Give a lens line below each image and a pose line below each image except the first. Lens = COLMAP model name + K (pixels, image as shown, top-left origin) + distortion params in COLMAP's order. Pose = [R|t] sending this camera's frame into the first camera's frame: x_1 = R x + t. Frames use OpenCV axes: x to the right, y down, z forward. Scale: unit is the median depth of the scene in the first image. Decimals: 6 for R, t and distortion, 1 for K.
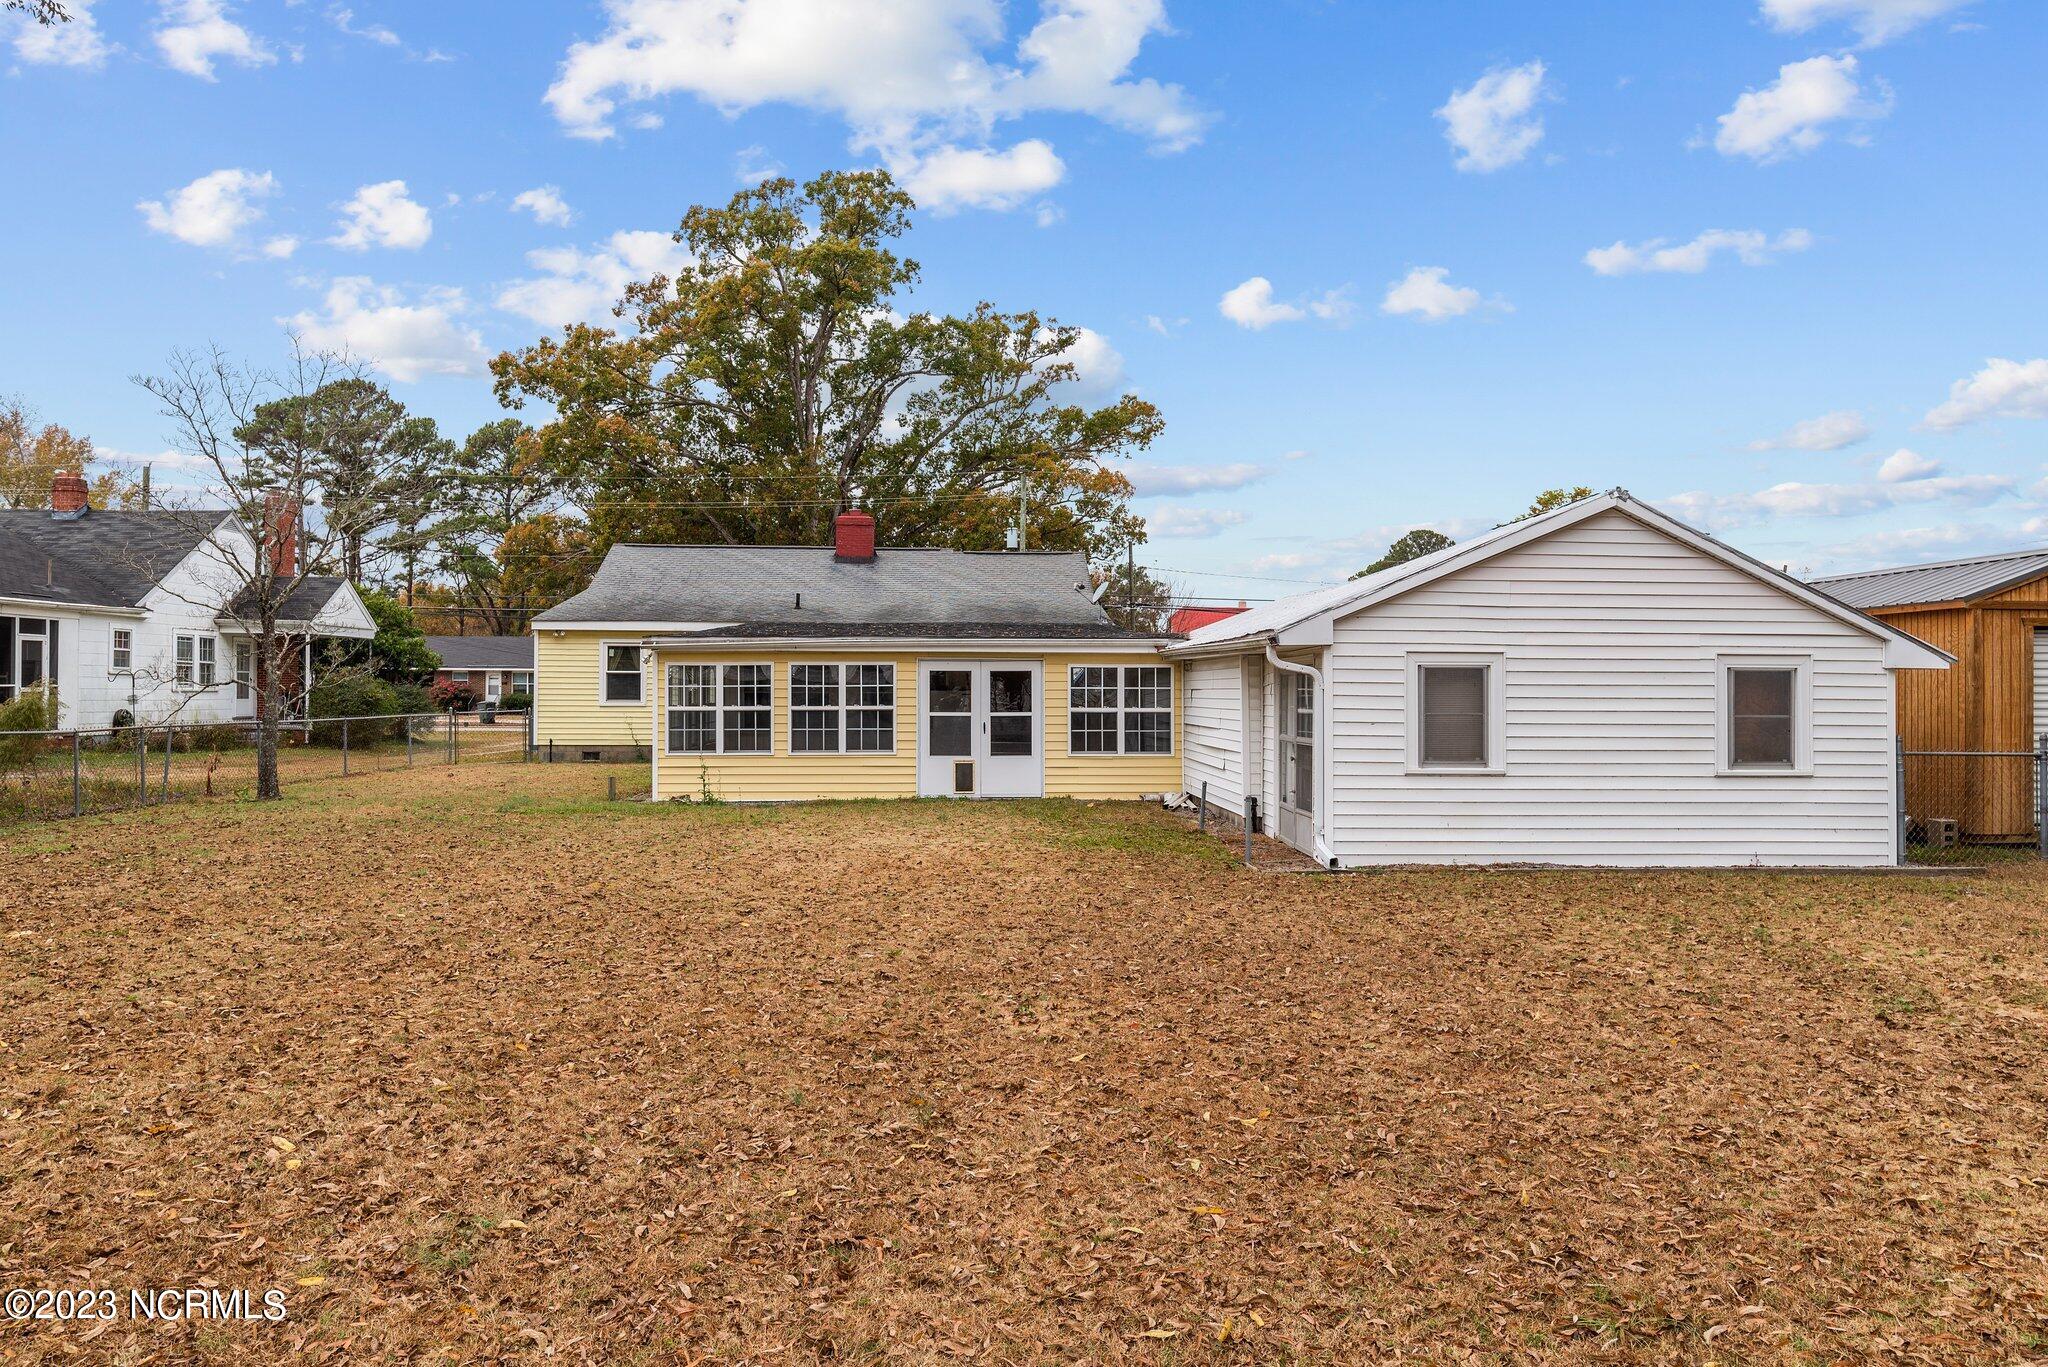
lens RADIAL K [[1401.1, 0, 1024.0], [0, 1401.1, 683.5], [0, 0, 1]] dist [0.000808, -0.000012]
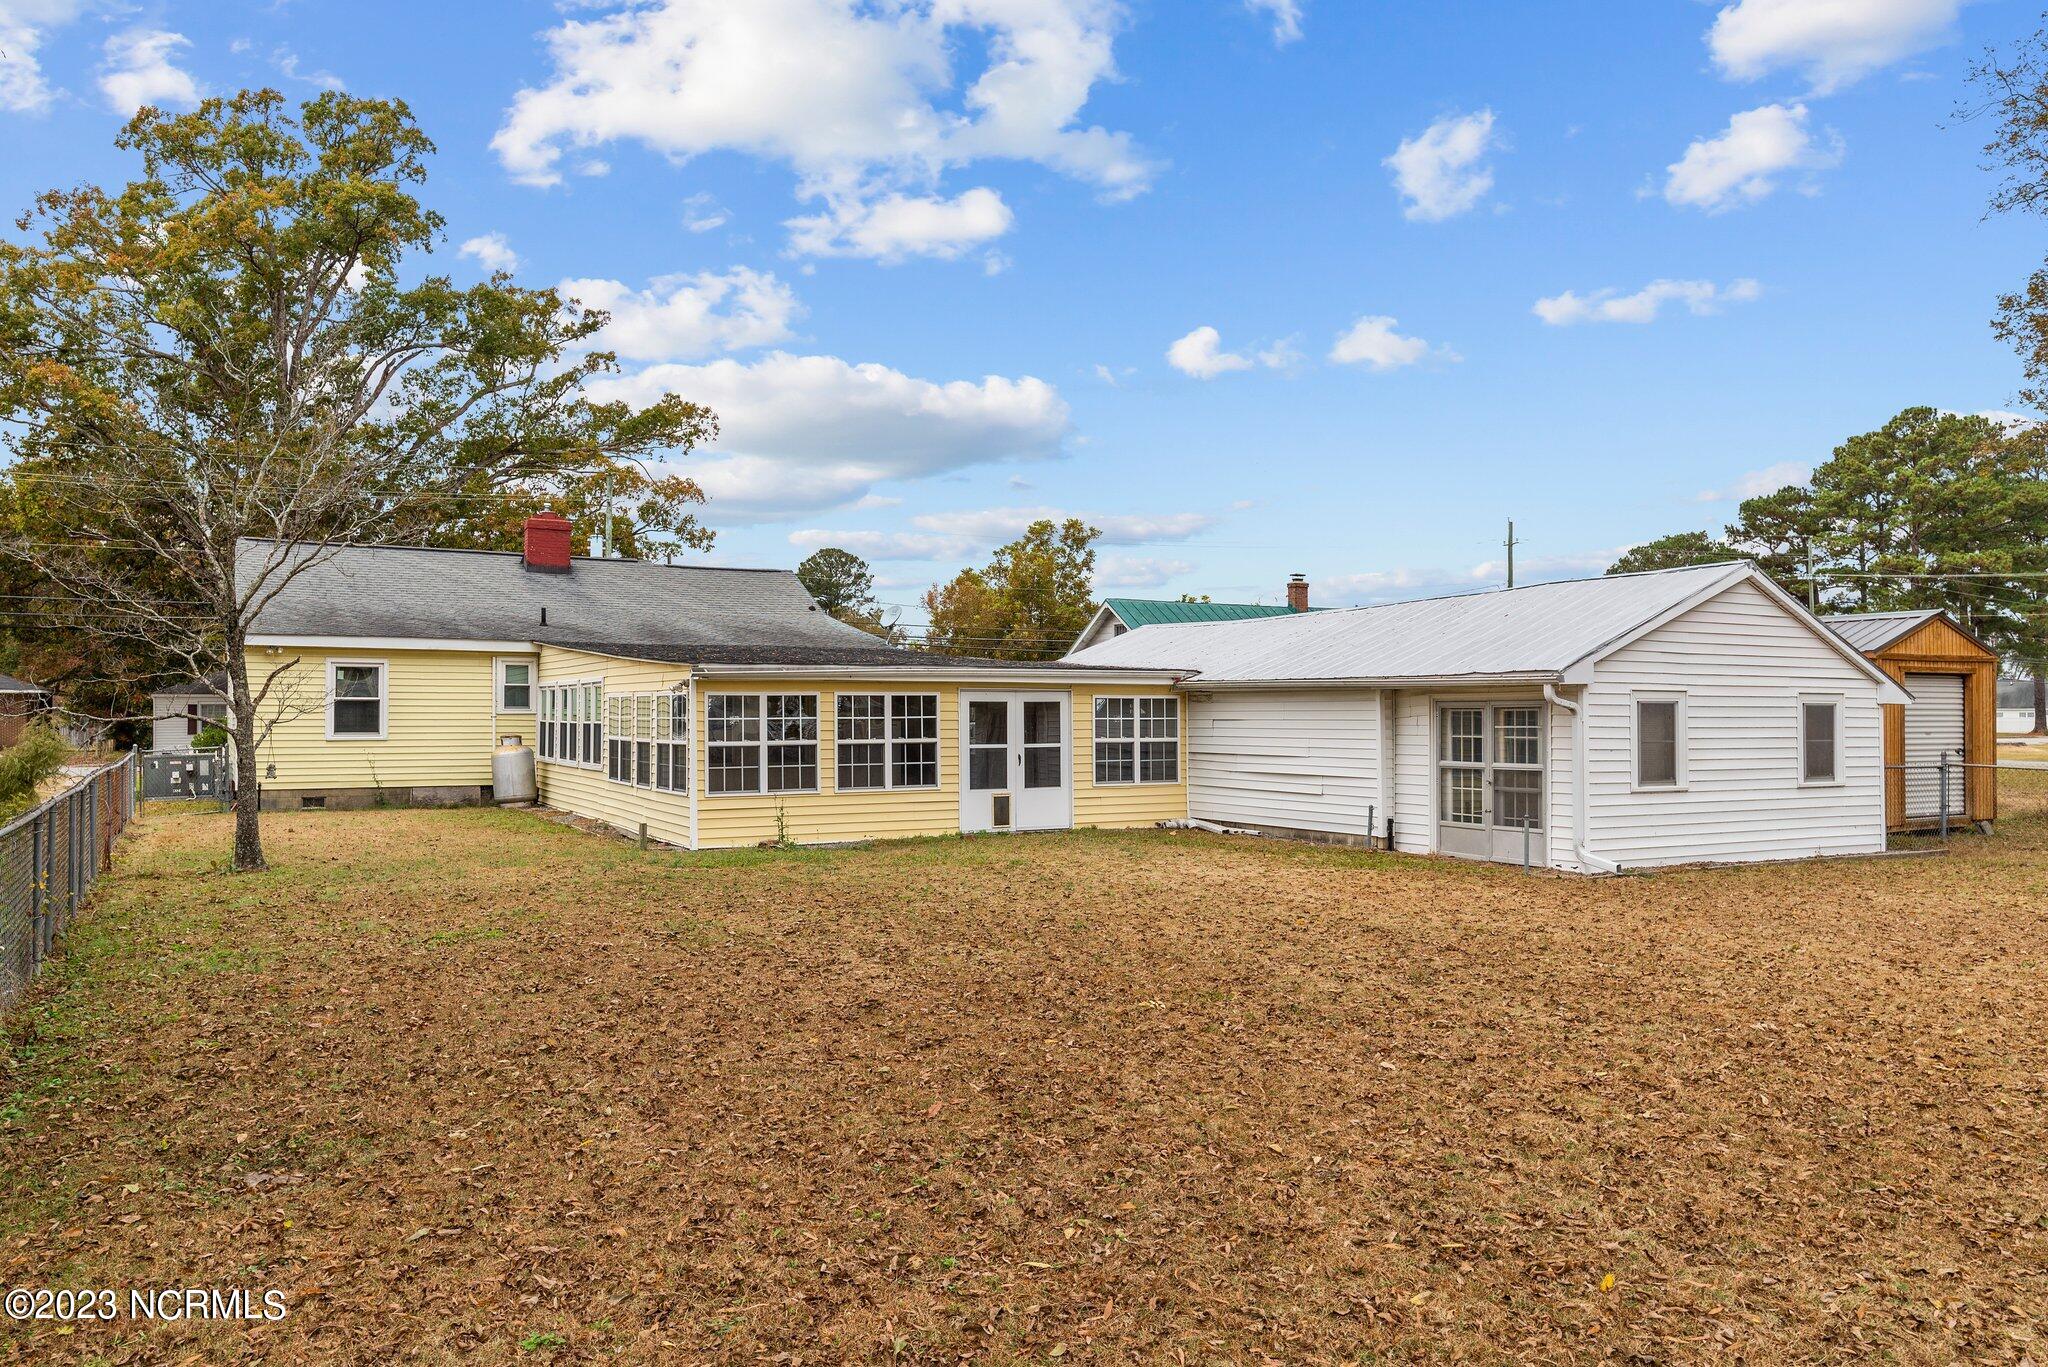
lens RADIAL K [[1508.9, 0, 1024.0], [0, 1508.9, 683.5], [0, 0, 1]] dist [0.002575, -0.001347]
pose [[0.890938, 0.006411, 0.454080, -0.503588], [0.000297, 0.999892, -0.014700, -0.006117], [-0.454125, 0.013232, 0.890839, 0.059141]]
